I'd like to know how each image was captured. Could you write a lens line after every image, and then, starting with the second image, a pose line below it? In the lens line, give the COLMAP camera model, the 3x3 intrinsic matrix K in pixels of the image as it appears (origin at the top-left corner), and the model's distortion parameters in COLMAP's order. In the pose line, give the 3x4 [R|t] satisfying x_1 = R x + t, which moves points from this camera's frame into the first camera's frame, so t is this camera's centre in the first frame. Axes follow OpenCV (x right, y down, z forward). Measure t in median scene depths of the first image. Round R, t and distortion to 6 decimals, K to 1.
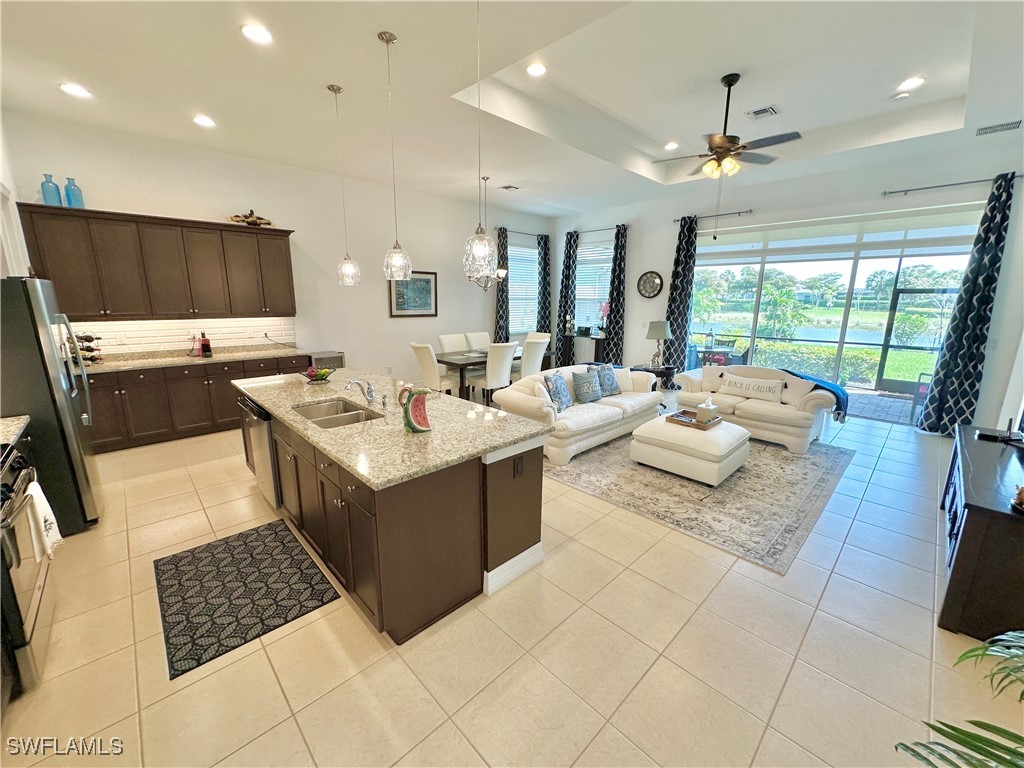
lens RADIAL K [[409.2, 0, 514.2], [0, 409.2, 383.3], [0, 0, 1]] dist [-0.003140, 0.000292]
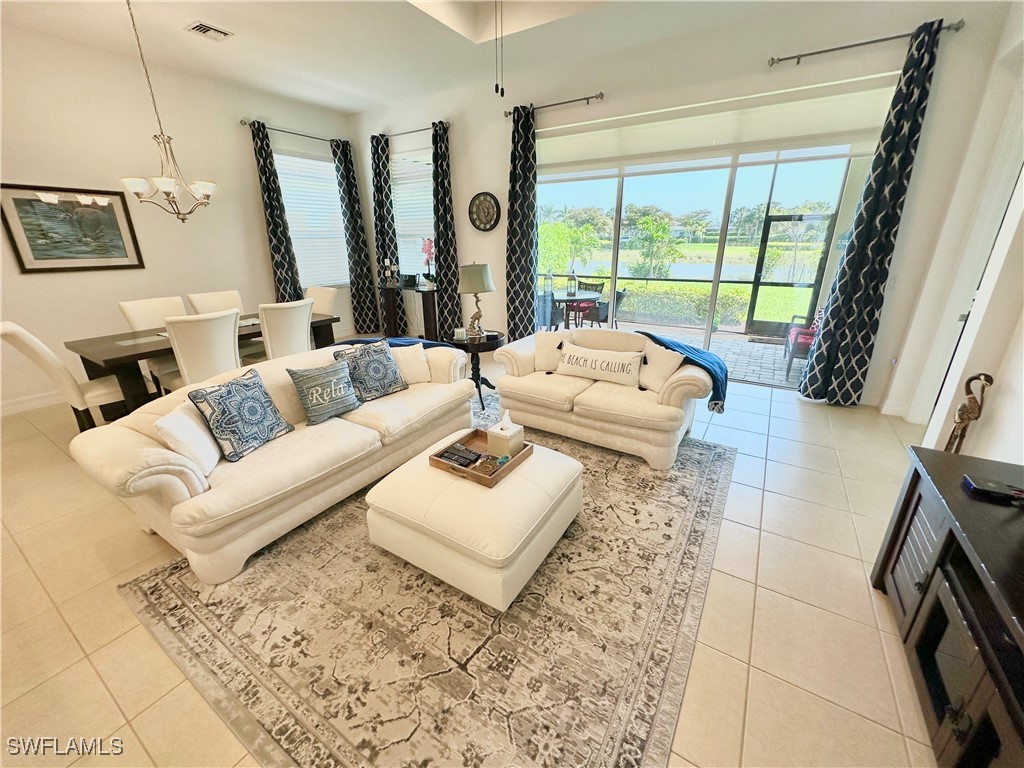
lens RADIAL K [[409.2, 0, 514.2], [0, 409.2, 383.3], [0, 0, 1]] dist [-0.003140, 0.000292]
pose [[0.970364, -0.098241, 0.220777, 0.210093], [0.068302, 0.987880, 0.139383, -0.042711], [-0.231794, -0.120172, 0.965313, 0.276023]]
